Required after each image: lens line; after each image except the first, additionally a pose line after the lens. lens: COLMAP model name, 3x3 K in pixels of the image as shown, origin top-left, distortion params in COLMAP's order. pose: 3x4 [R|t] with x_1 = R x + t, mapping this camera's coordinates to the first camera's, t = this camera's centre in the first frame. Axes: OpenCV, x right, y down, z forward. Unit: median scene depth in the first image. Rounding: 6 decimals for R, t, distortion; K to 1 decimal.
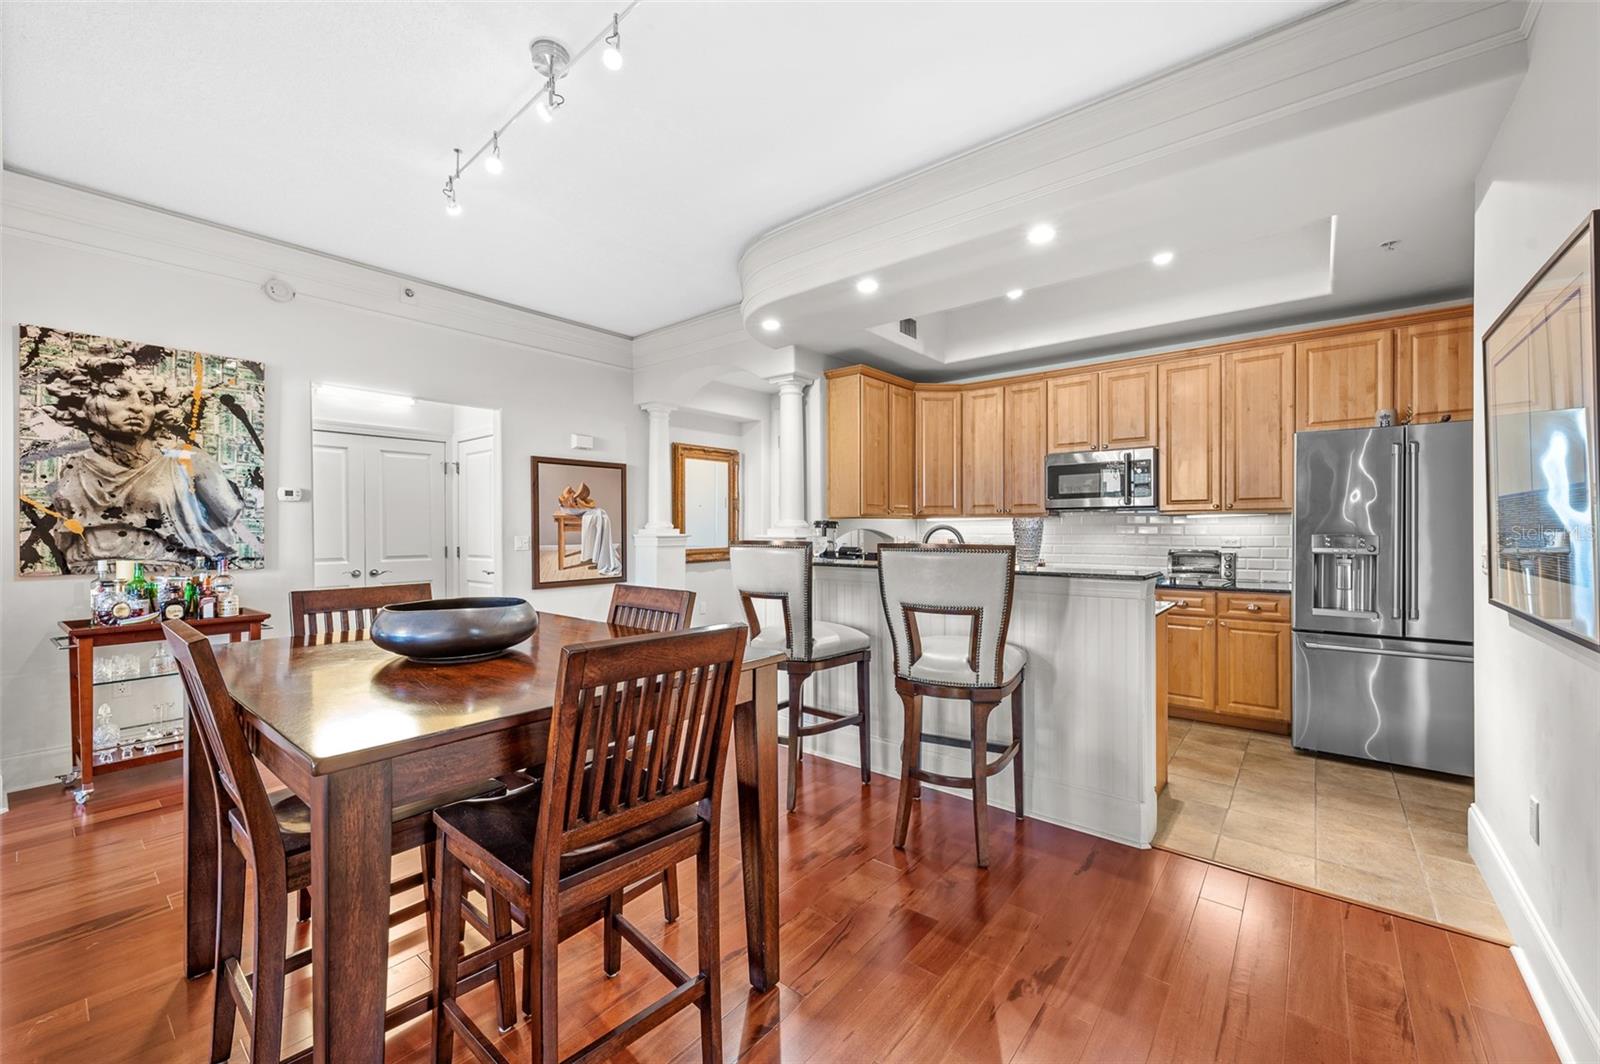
lens RADIAL K [[636.2, 0, 801.9], [0, 636.2, 522.4], [0, 0, 1]] dist [0.001255, 0.000159]
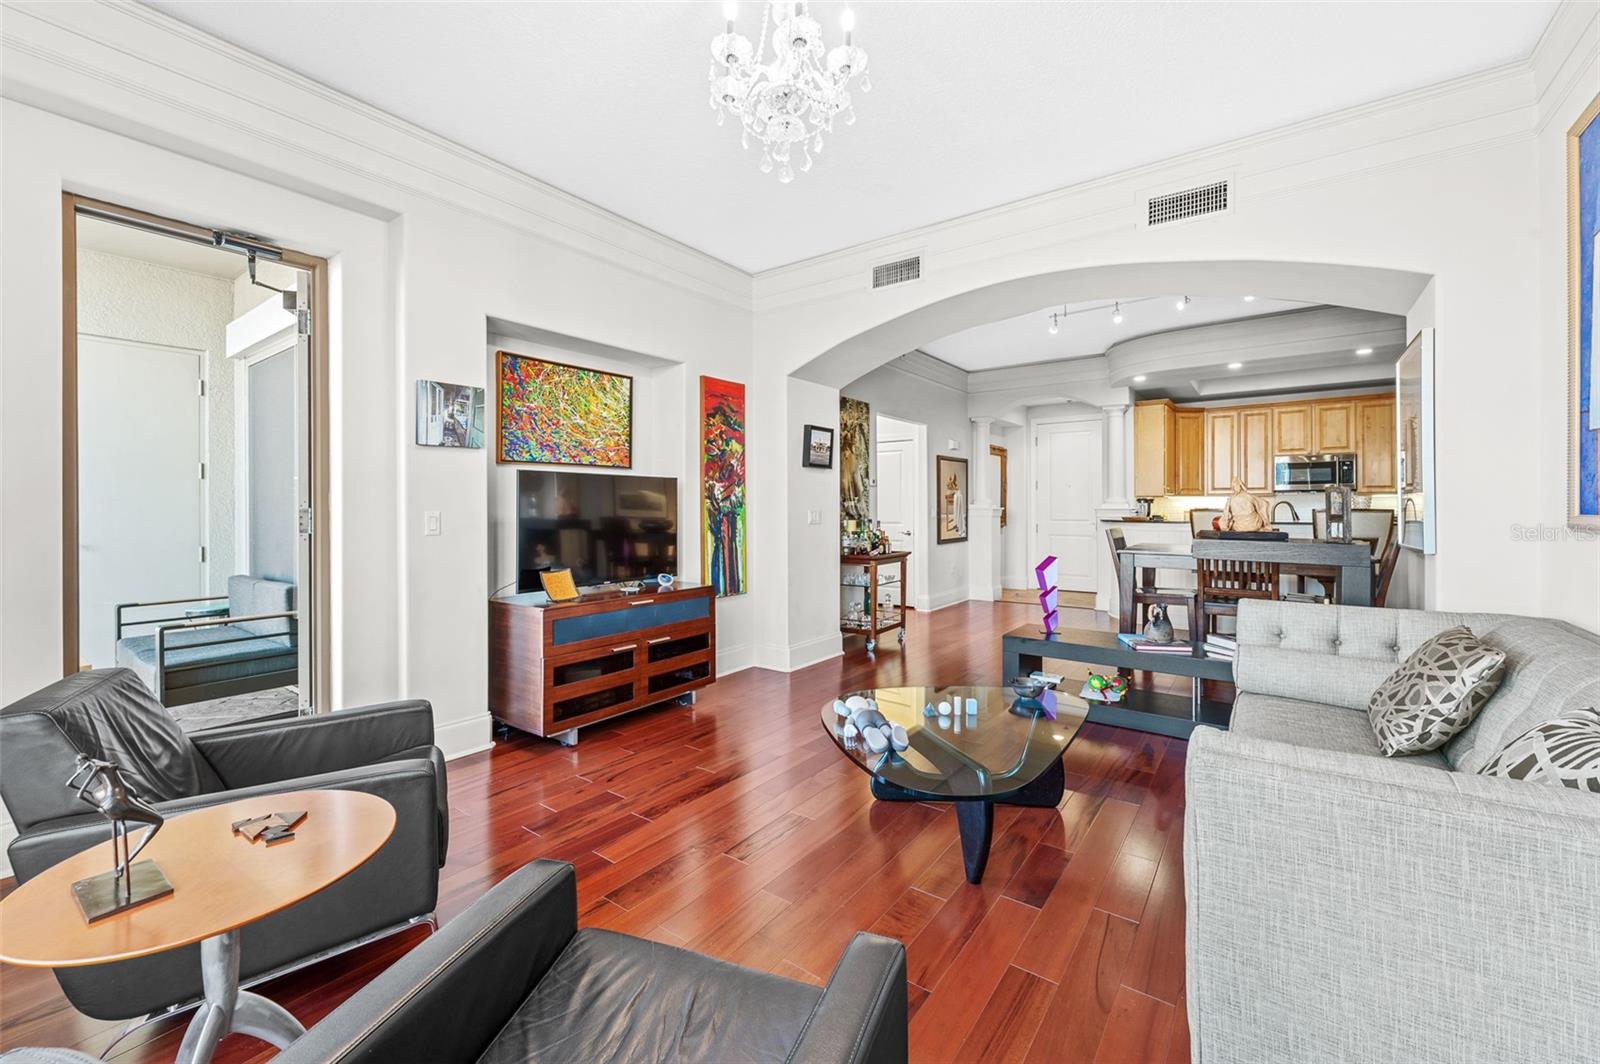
lens RADIAL K [[651.2, 0, 798.2], [0, 651.2, 493.1], [0, 0, 1]] dist [0.000087, 0.000222]
pose [[0.998789, 0.000918, 0.049182, -1.133384], [-0.000114, 0.999866, -0.016340, 0.013894], [-0.049191, 0.016315, 0.998656, -0.708163]]
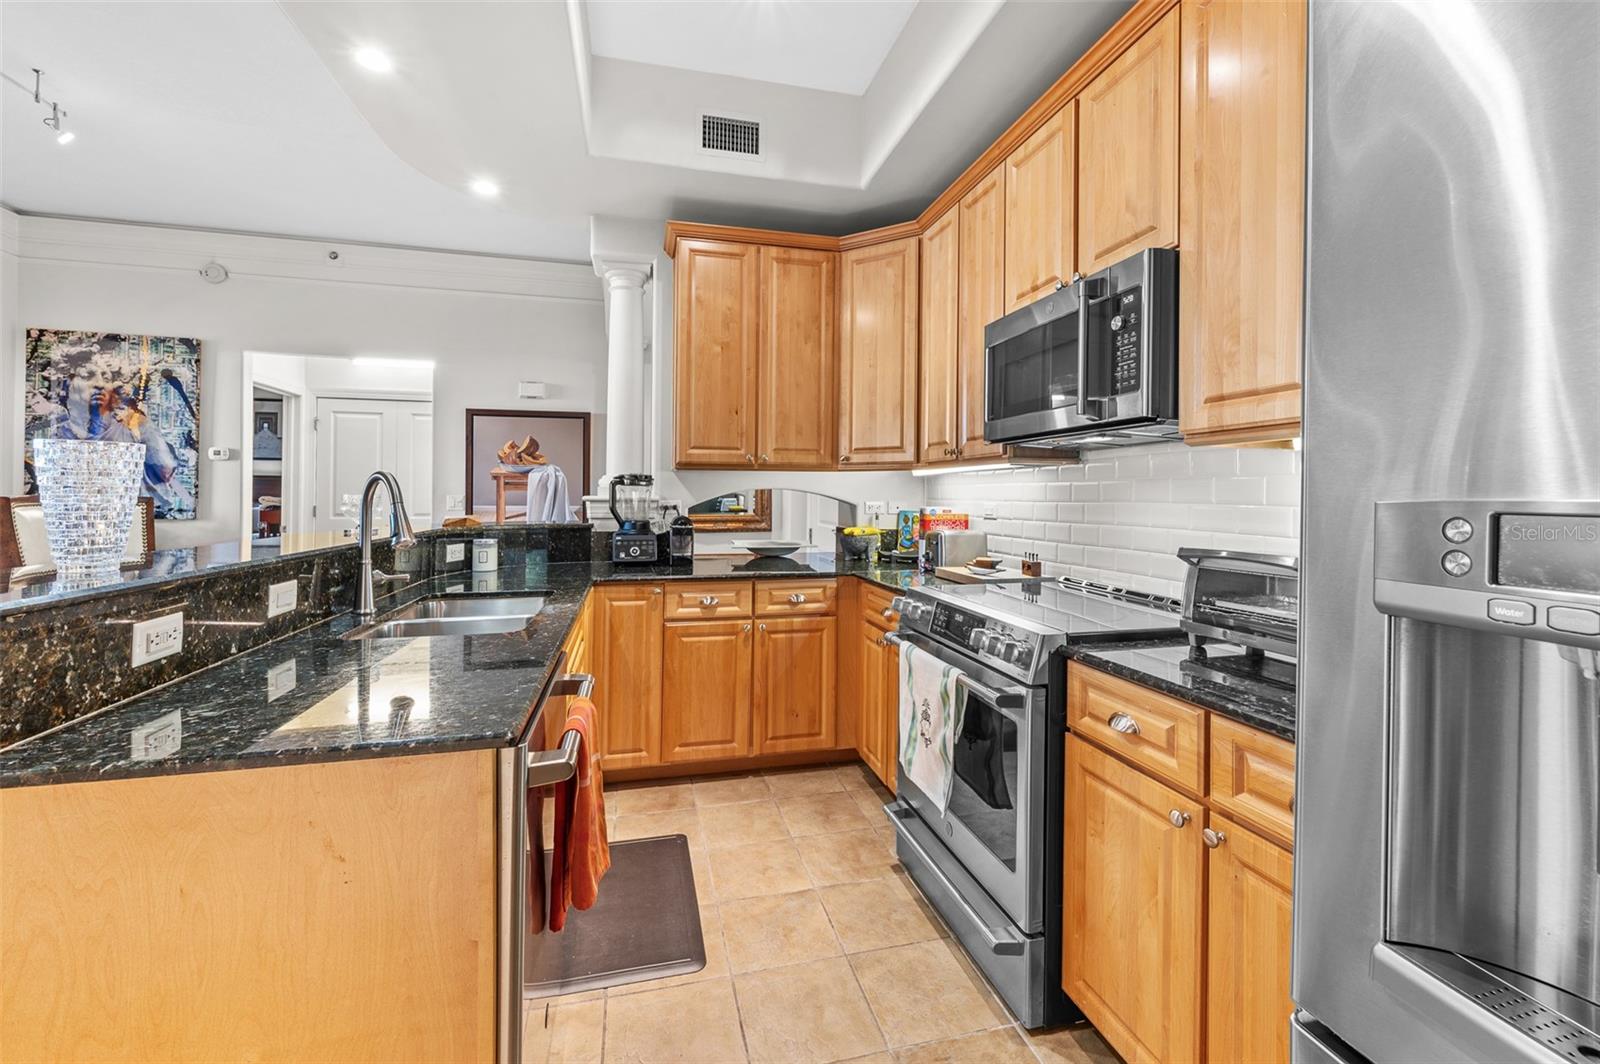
lens RADIAL K [[651.2, 0, 798.2], [0, 651.2, 493.1], [0, 0, 1]] dist [0.000087, 0.000222]
pose [[0.802410, 0.006240, -0.596741, 0.725777], [-0.003225, 0.999976, 0.006120, 0.015091], [0.596765, -0.002986, 0.802411, 0.720730]]
